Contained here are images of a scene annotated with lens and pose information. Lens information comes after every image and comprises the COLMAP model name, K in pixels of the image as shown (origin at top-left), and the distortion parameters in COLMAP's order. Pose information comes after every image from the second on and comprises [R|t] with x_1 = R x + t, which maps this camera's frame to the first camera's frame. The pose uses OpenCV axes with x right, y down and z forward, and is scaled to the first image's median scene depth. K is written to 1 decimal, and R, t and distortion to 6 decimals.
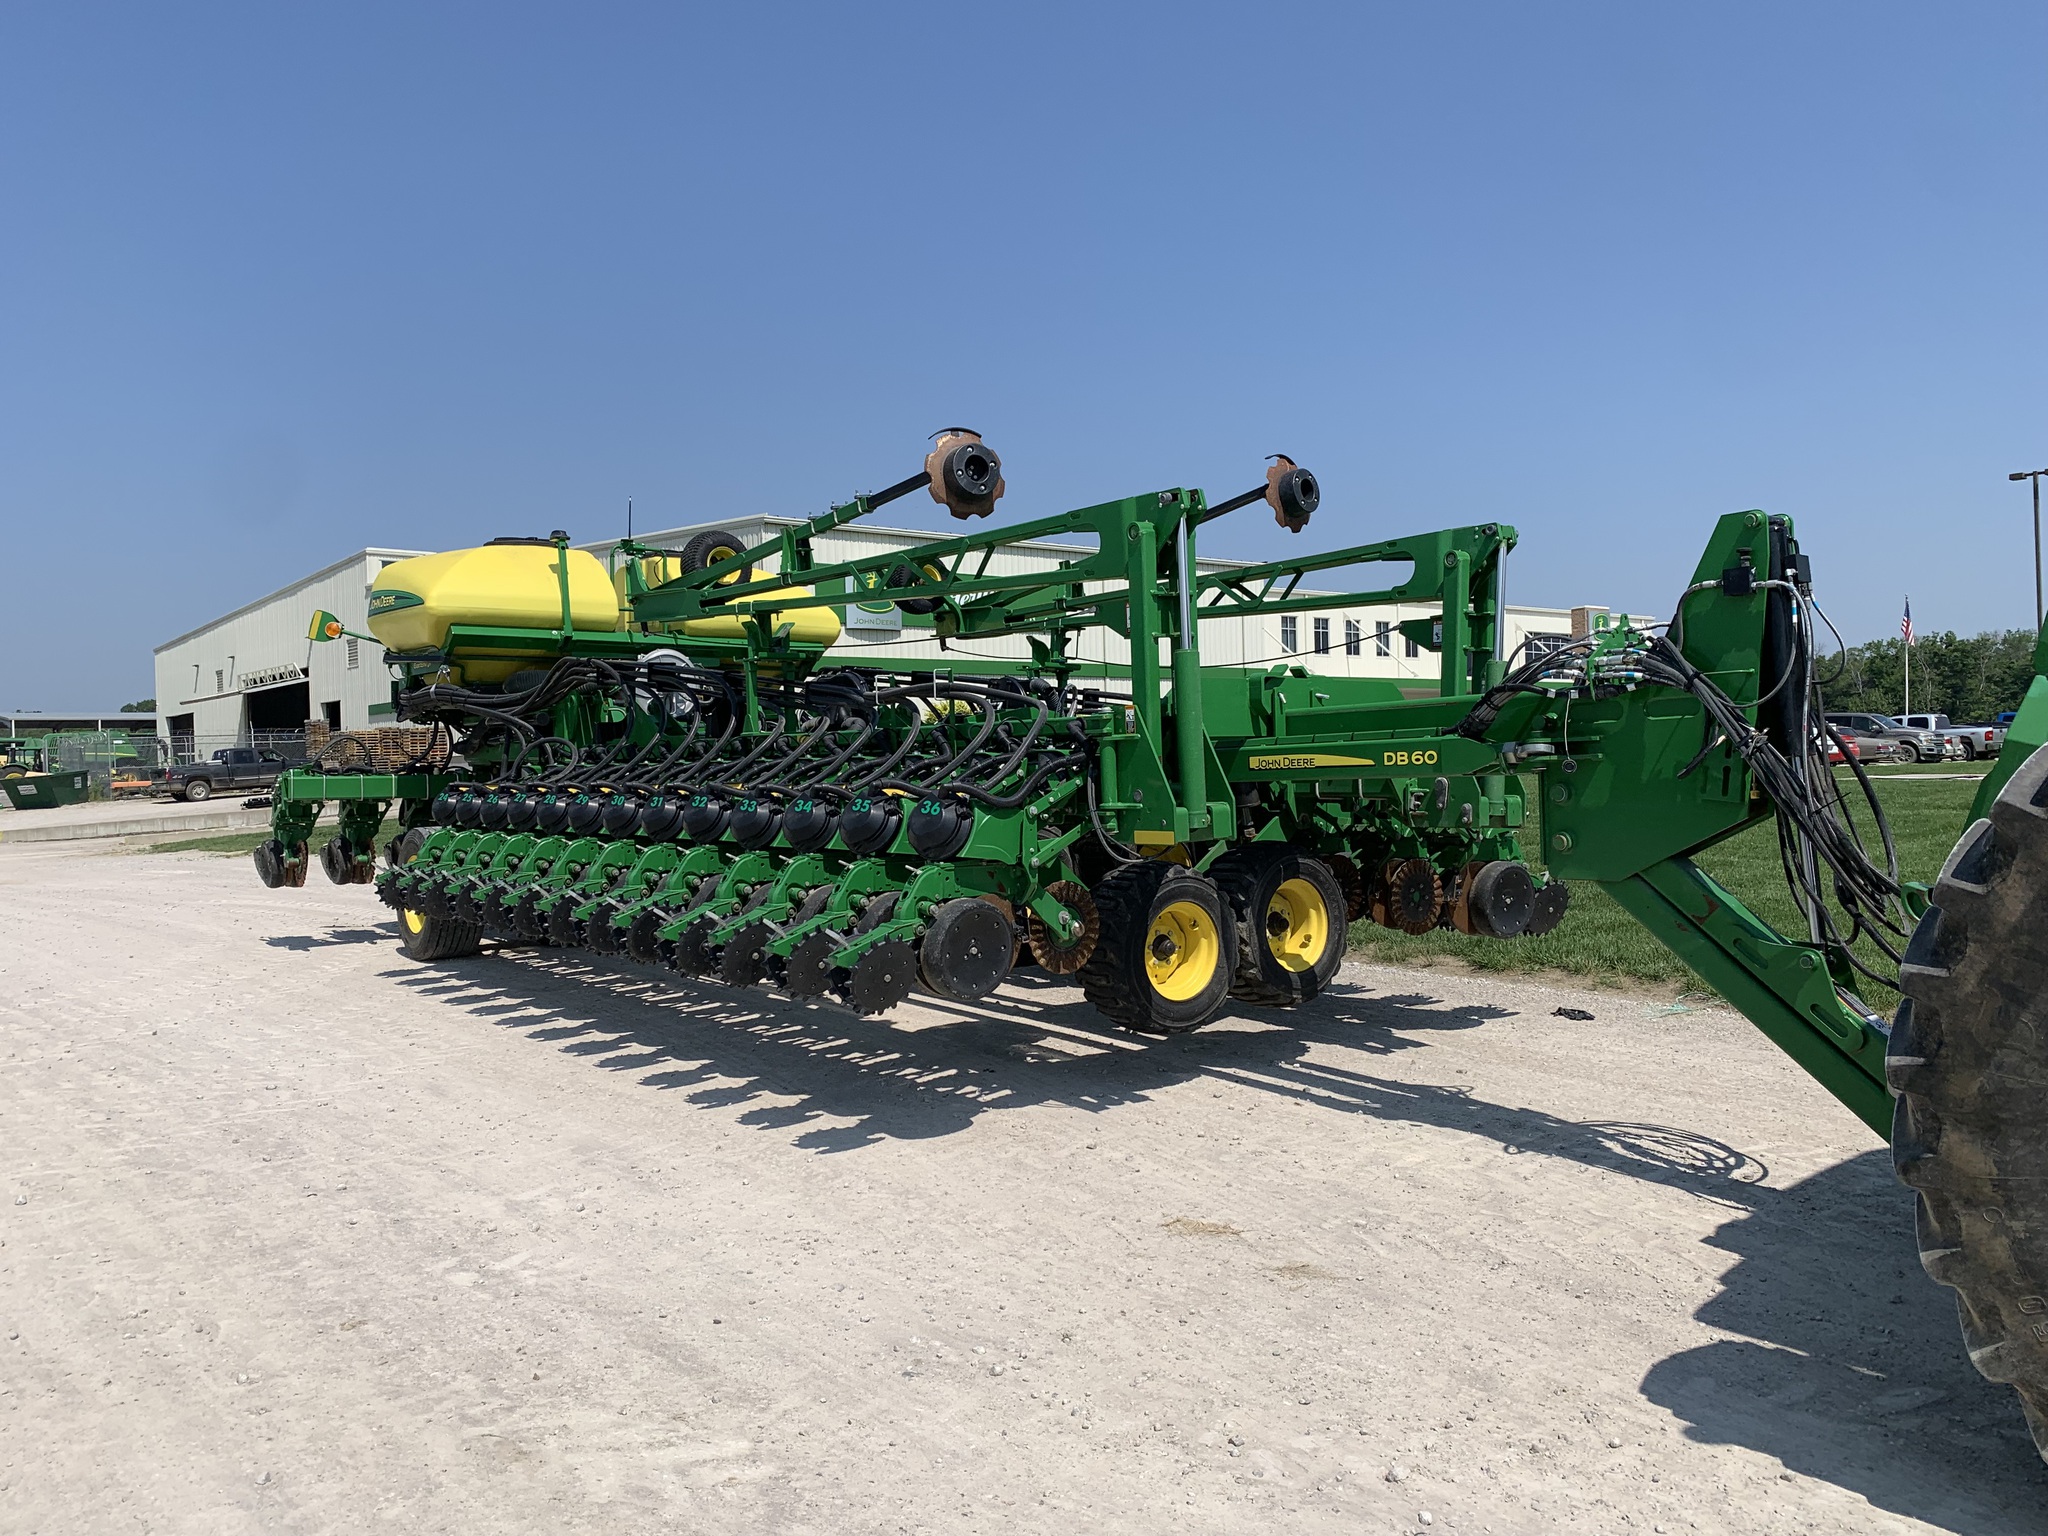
lens RADIAL K [[1573.1, 0, 1009.3], [0, 1573.1, 777.4], [0, 0, 1]] dist [0.028076, -0.003576]
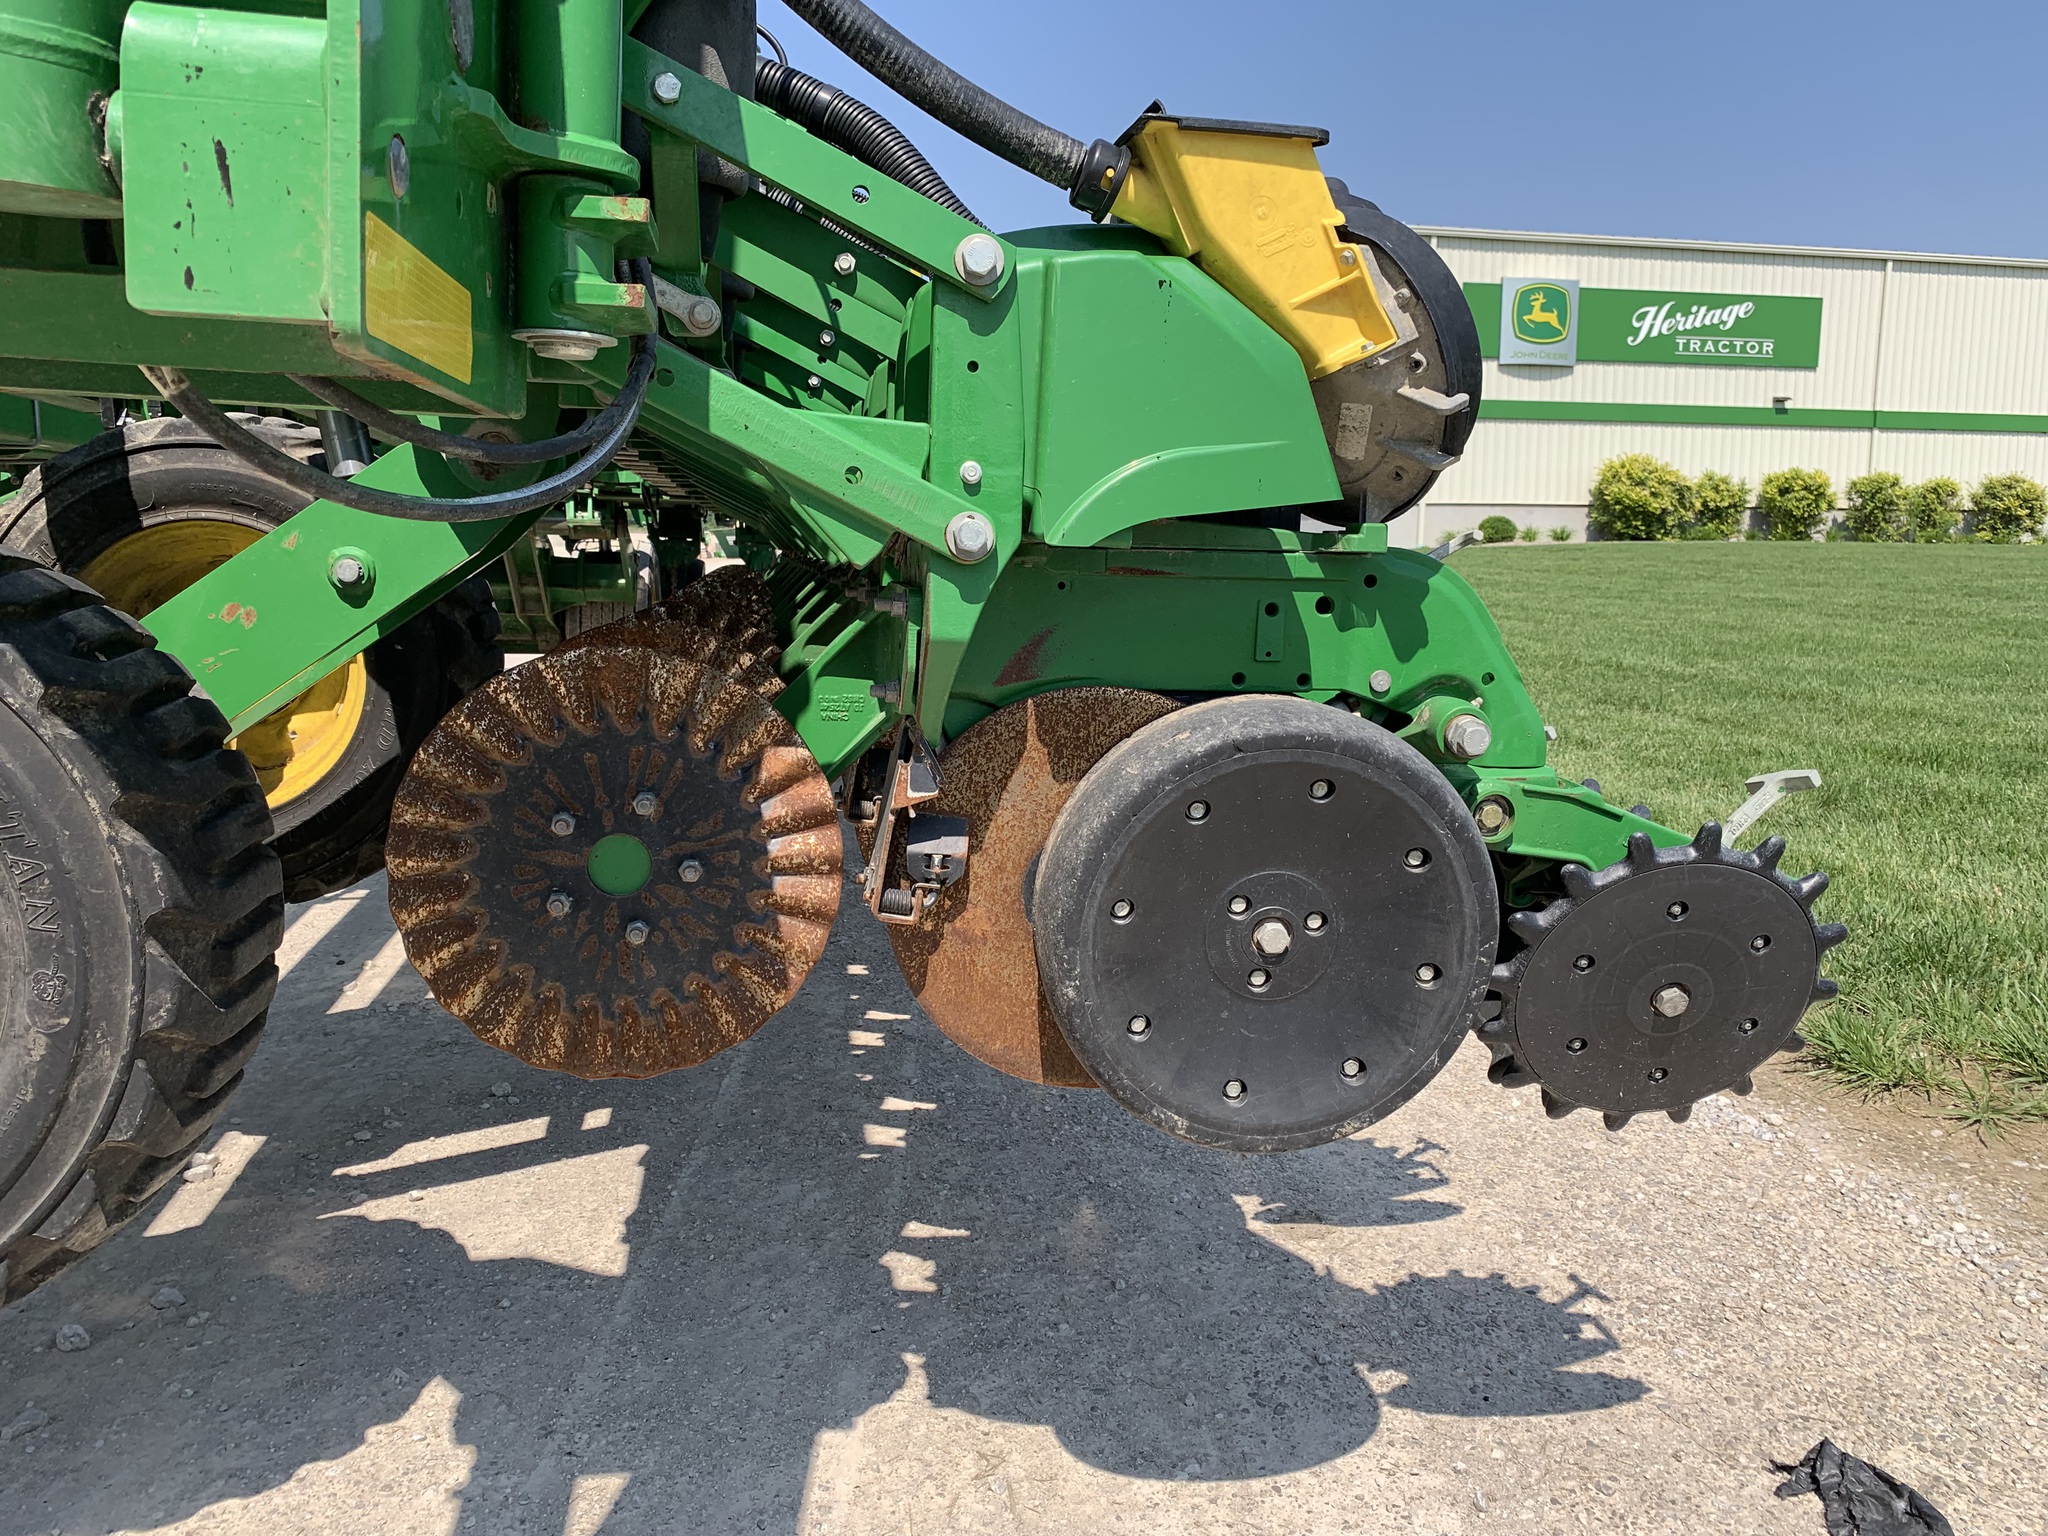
lens RADIAL K [[1573.1, 0, 1009.3], [0, 1573.1, 777.4], [0, 0, 1]] dist [0.028076, -0.003576]
pose [[0.890468, 0.098803, -0.444190, 0.407707], [-0.035957, 0.988369, 0.147764, 0.042164], [0.453623, -0.115607, 0.883663, 0.942143]]
